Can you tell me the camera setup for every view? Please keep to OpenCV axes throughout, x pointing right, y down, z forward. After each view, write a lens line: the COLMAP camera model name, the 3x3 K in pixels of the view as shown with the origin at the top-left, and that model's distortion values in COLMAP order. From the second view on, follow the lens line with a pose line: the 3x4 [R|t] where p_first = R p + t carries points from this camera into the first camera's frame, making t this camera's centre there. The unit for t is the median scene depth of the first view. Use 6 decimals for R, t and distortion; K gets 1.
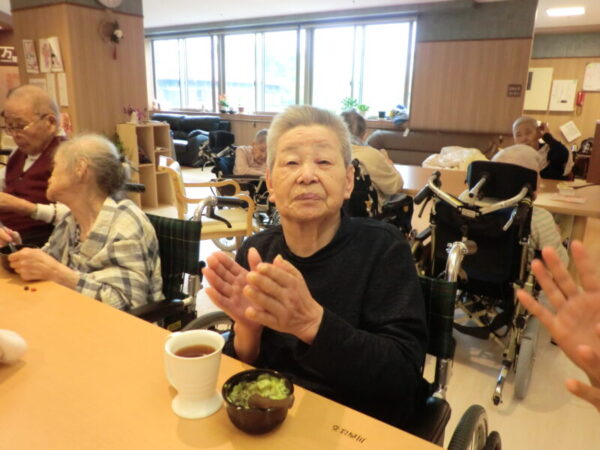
lens RADIAL K [[473.2, 0, 300.0], [0, 473.2, 225.0], [0, 0, 1]] dist [-0.011478, -0.005092]
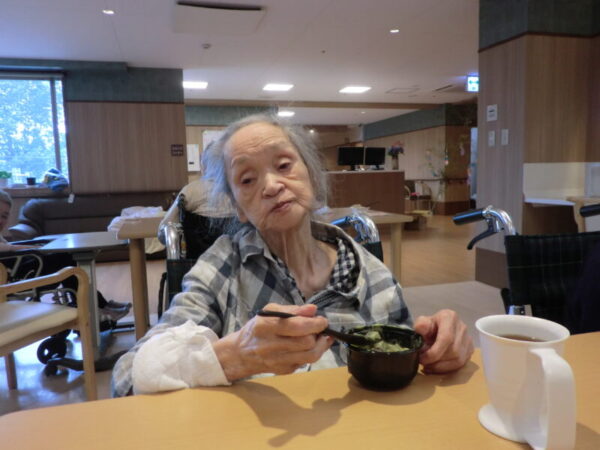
lens RADIAL K [[473.2, 0, 300.0], [0, 473.2, 225.0], [0, 0, 1]] dist [-0.011478, -0.005092]
pose [[0.642695, -0.119767, 0.756703, -0.190013], [0.235827, 0.970674, -0.046664, -0.005153], [-0.728923, 0.208442, 0.652092, 0.130362]]
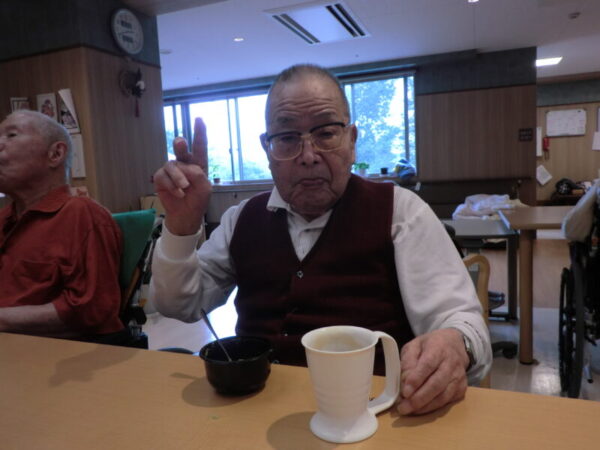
lens RADIAL K [[466.8, 0, 297.6], [0, 466.8, 232.3], [0, 0, 1]] dist [-0.008790, -0.016796]
pose [[0.971348, -0.101281, 0.215002, -0.242358], [0.130223, 0.983574, -0.124998, -0.019779], [-0.198810, 0.149414, 0.968581, 0.162637]]
